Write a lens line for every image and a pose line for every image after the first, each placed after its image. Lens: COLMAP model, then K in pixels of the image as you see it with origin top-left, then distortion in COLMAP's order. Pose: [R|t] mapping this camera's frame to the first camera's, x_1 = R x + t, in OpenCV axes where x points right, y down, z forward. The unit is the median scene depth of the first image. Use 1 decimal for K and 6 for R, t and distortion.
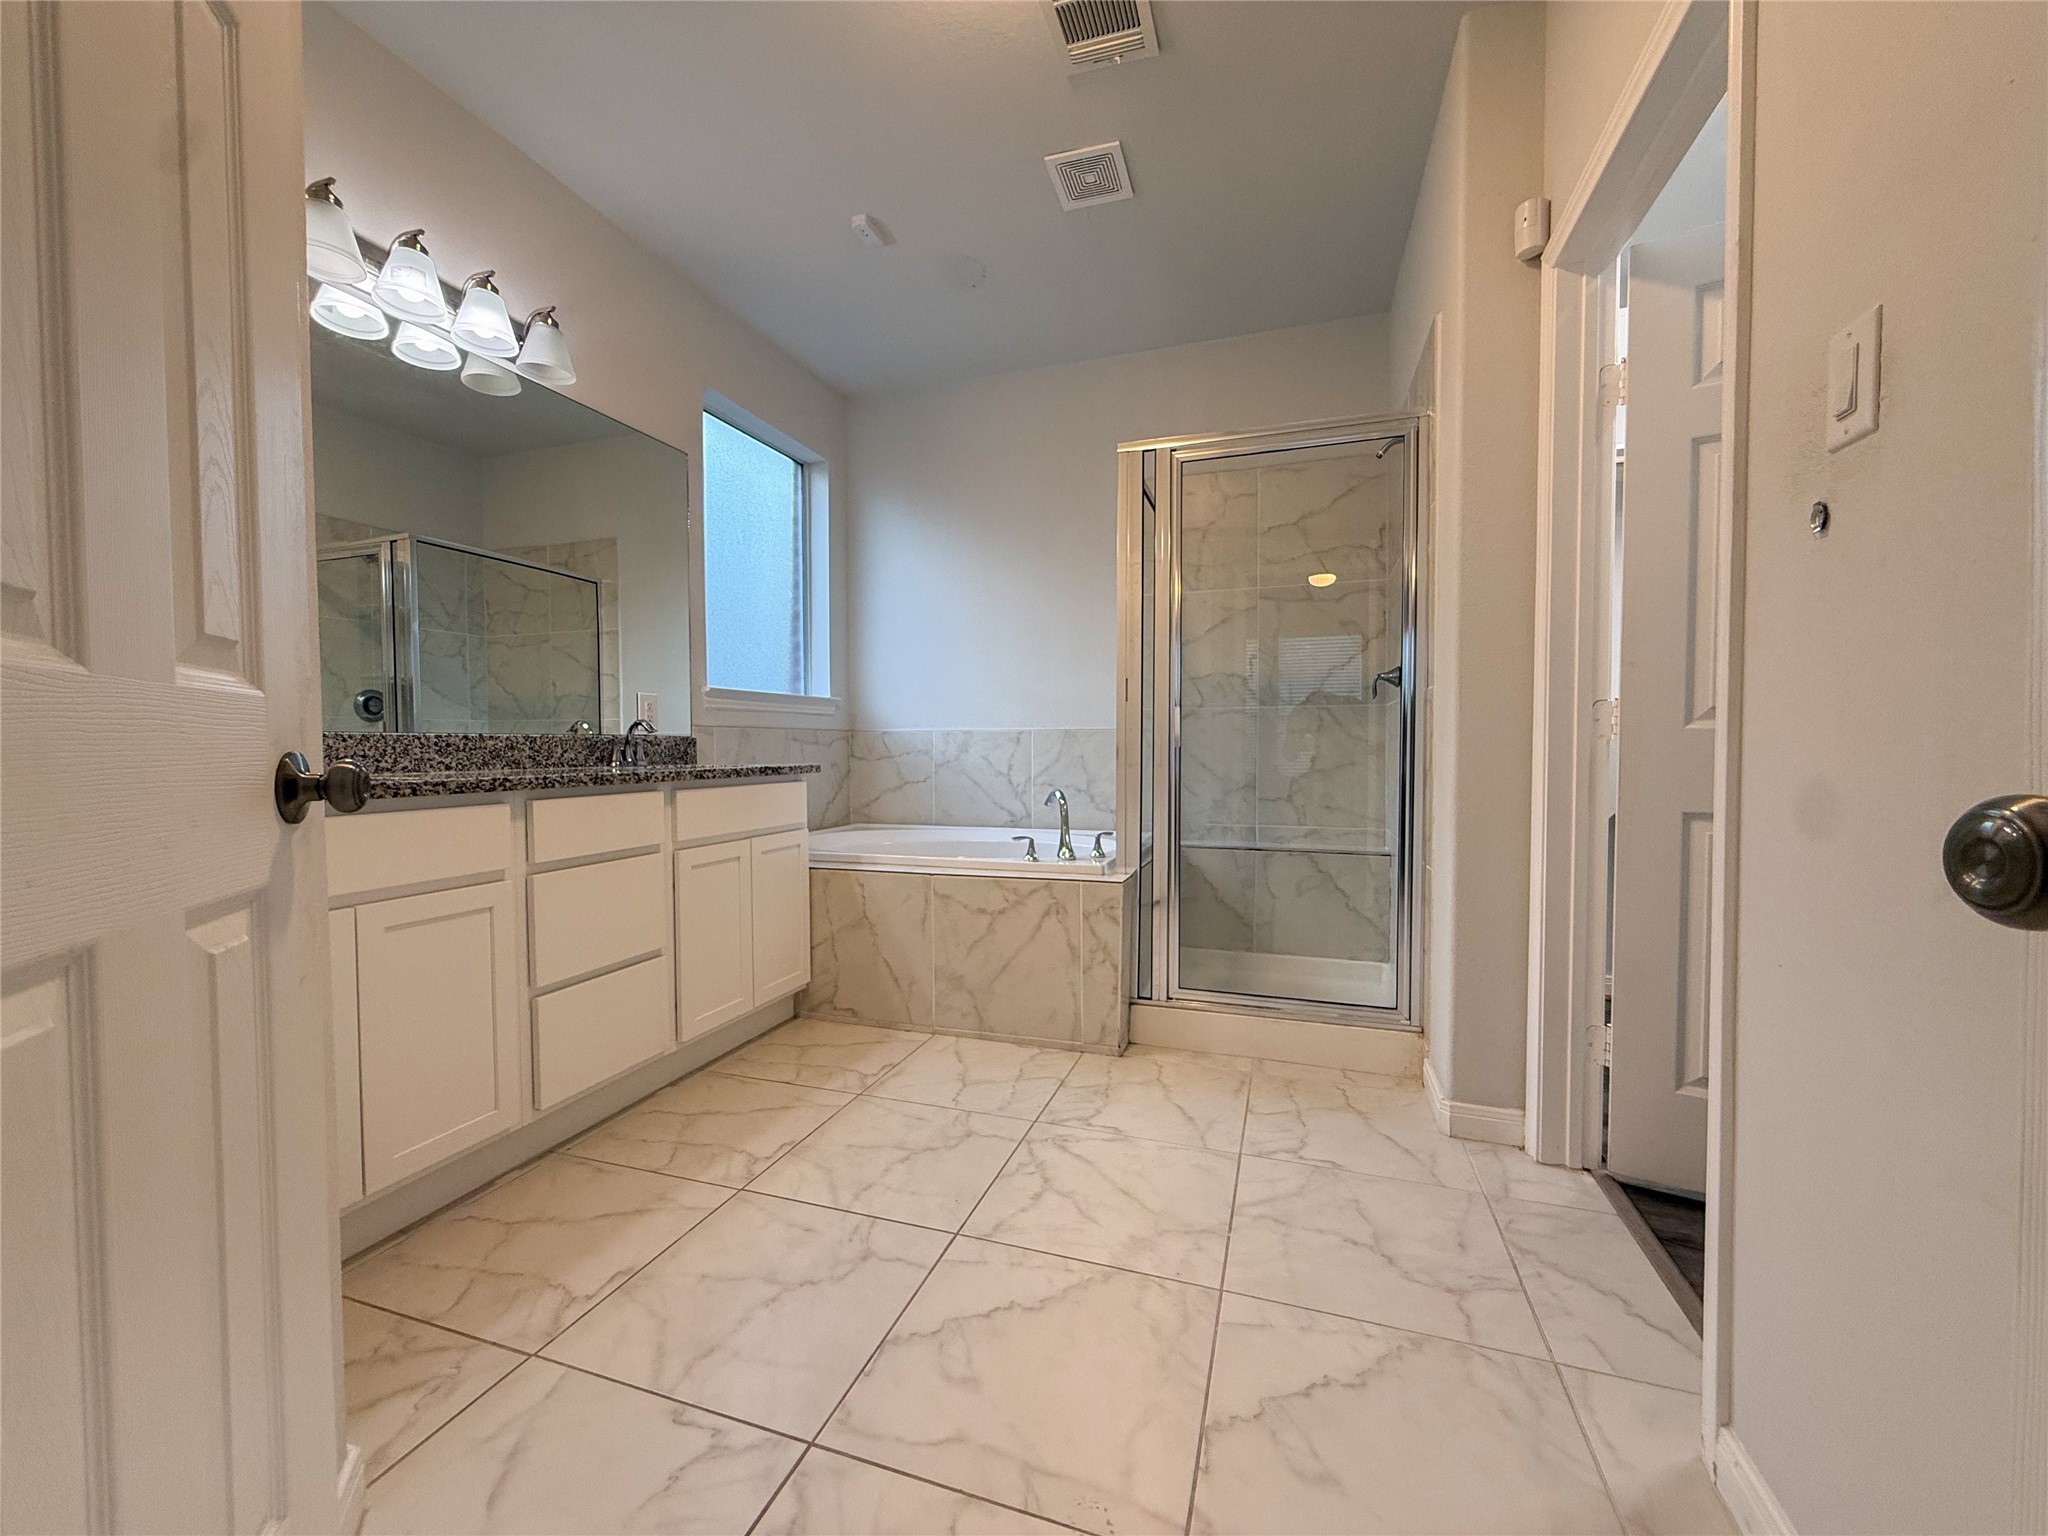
lens RADIAL K [[817.8, 0, 1020.6], [0, 817.8, 765.9], [0, 0, 1]] dist [0.000447, -0.000037]
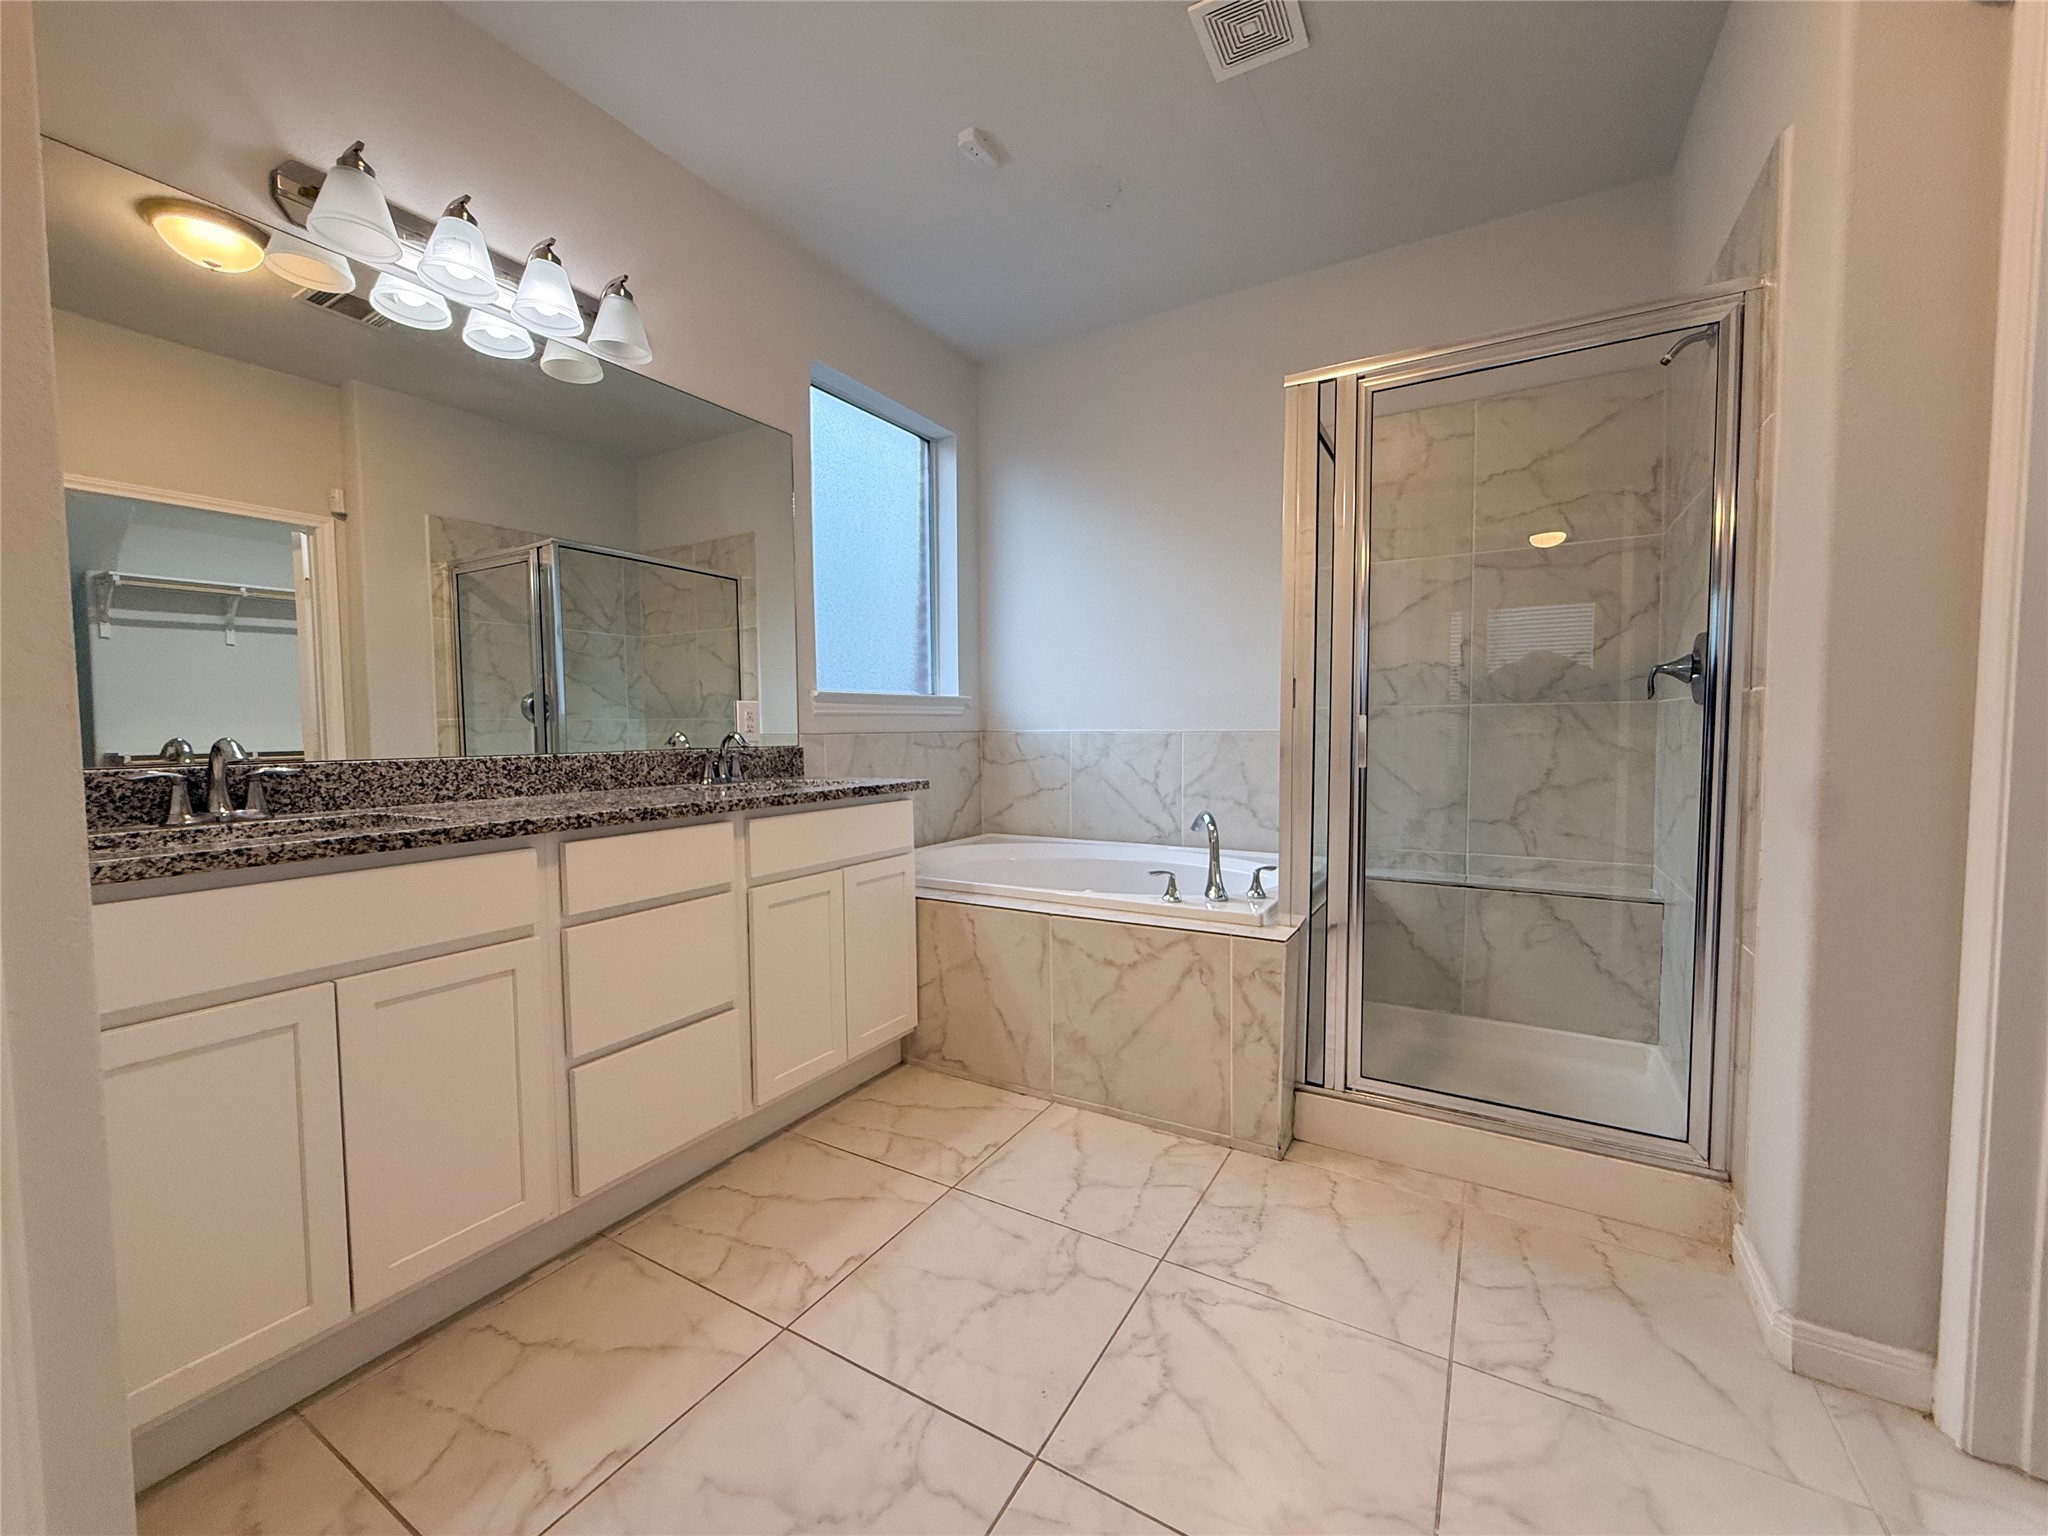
lens RADIAL K [[817.8, 0, 1020.4], [0, 817.8, 765.9], [0, 0, 1]] dist [0.000447, -0.000037]
pose [[0.978771, 0.006106, -0.204867, 0.035299], [-0.001239, 0.999714, 0.023876, -0.043283], [0.204954, -0.023115, 0.978499, 0.184913]]
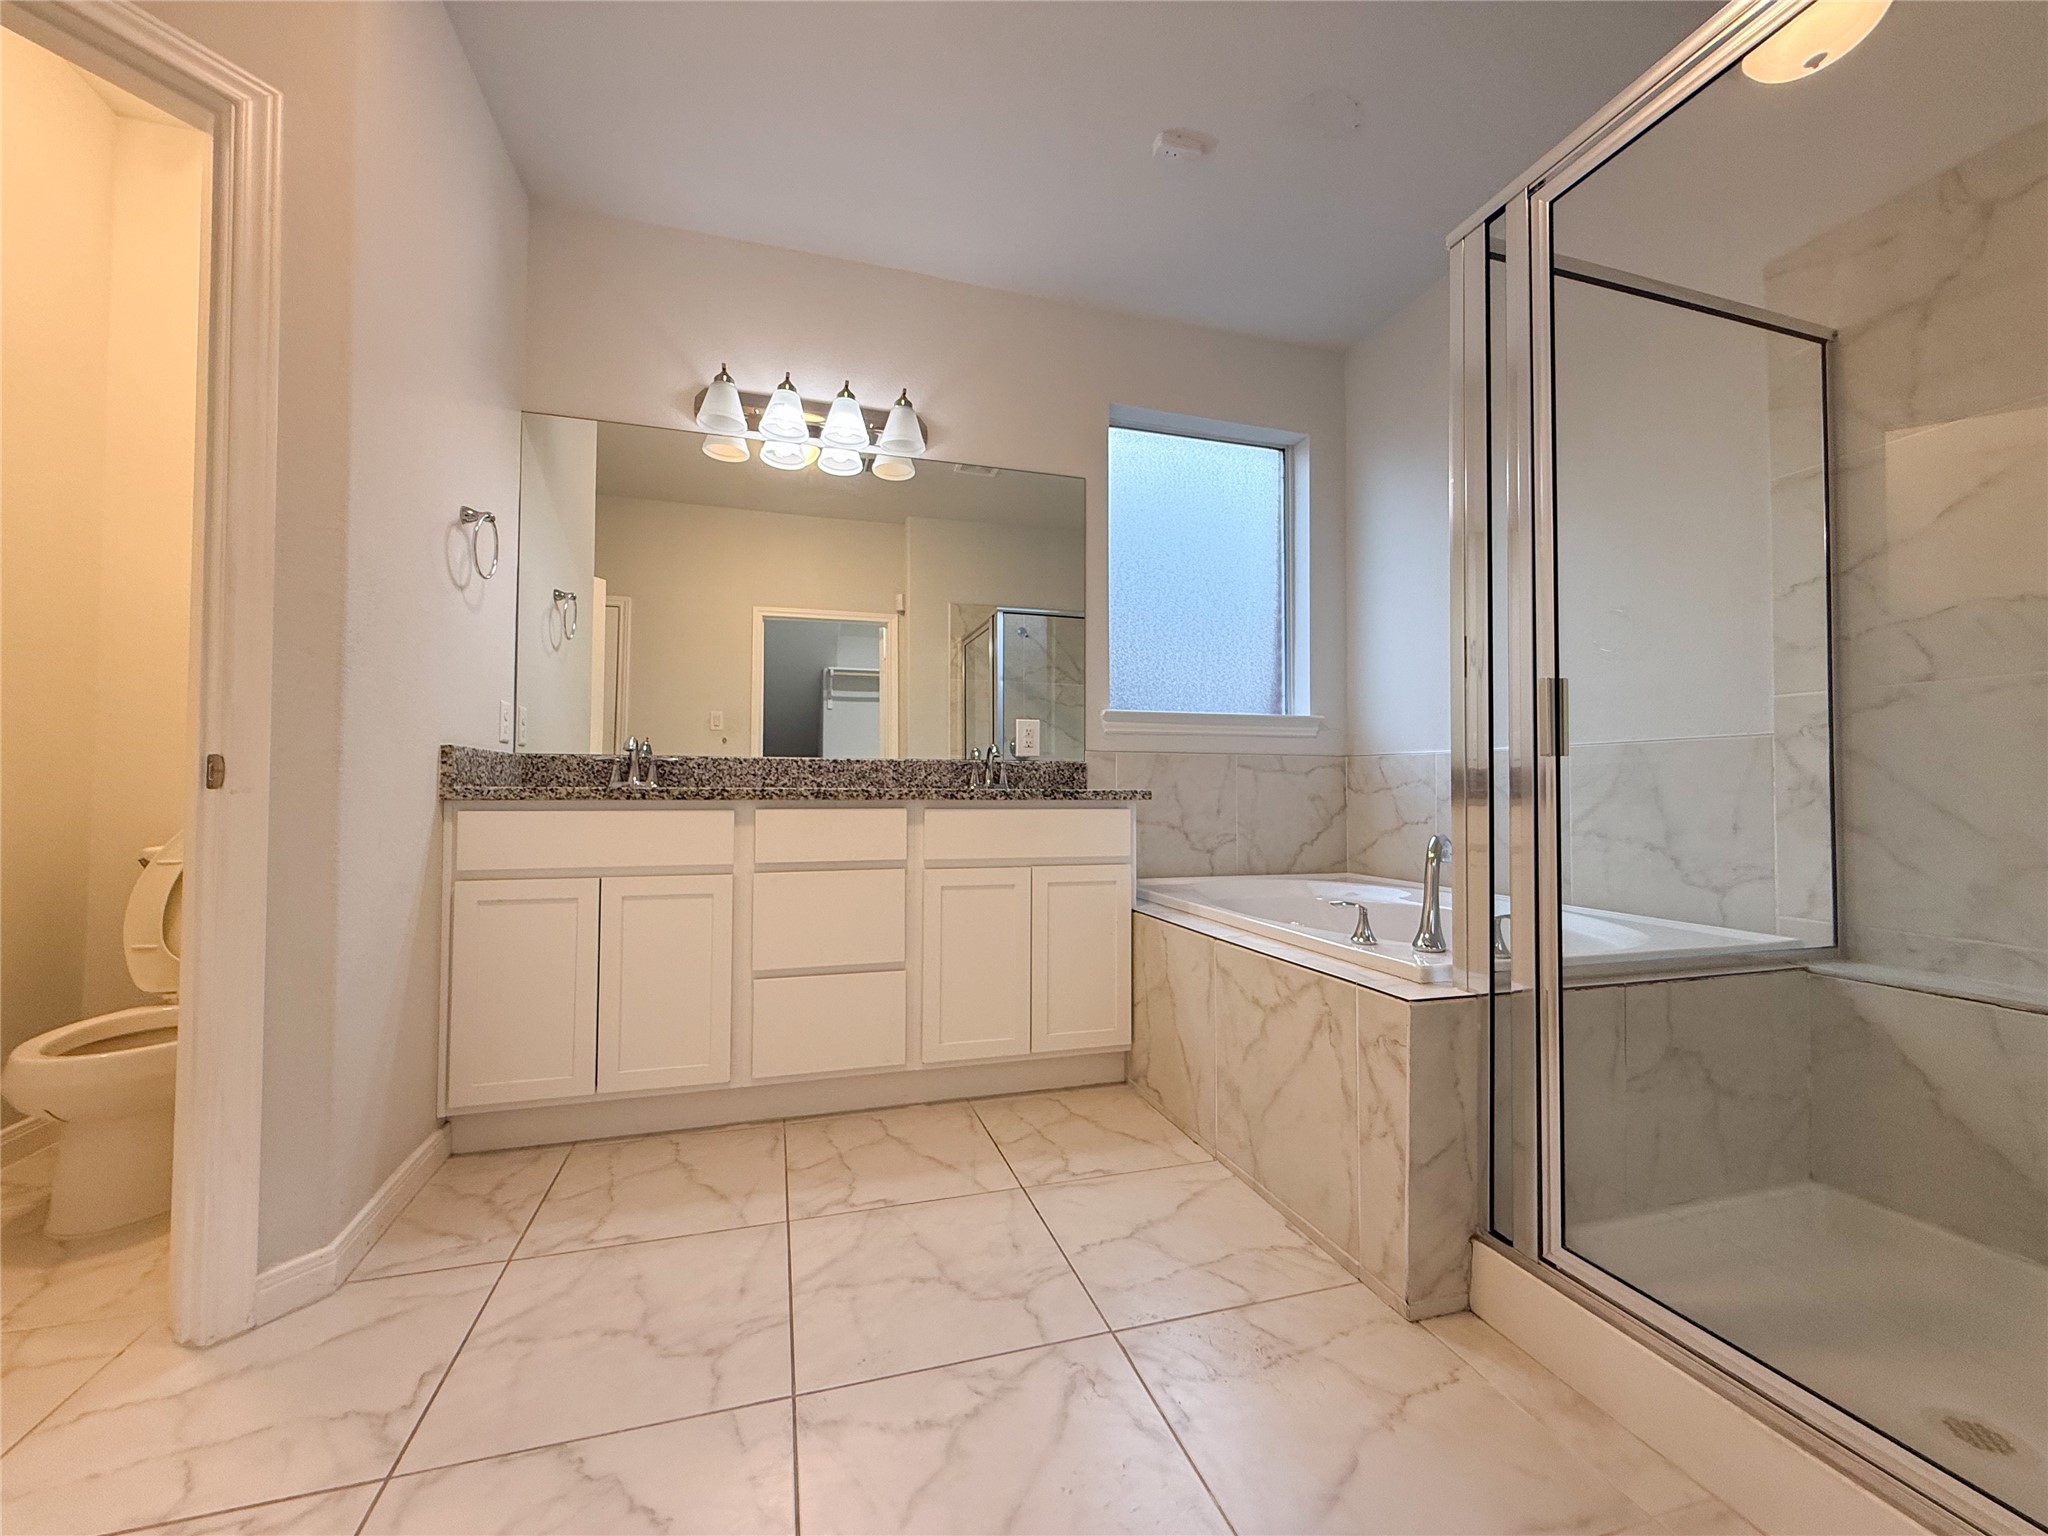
lens RADIAL K [[817.8, 0, 1020.7], [0, 817.8, 766.2], [0, 0, 1]] dist [0.000447, -0.000037]
pose [[0.579849, -0.016588, -0.814555, 0.422977], [-0.026890, 0.998858, -0.039483, 0.011776], [0.814280, 0.044798, 0.578741, 0.451039]]
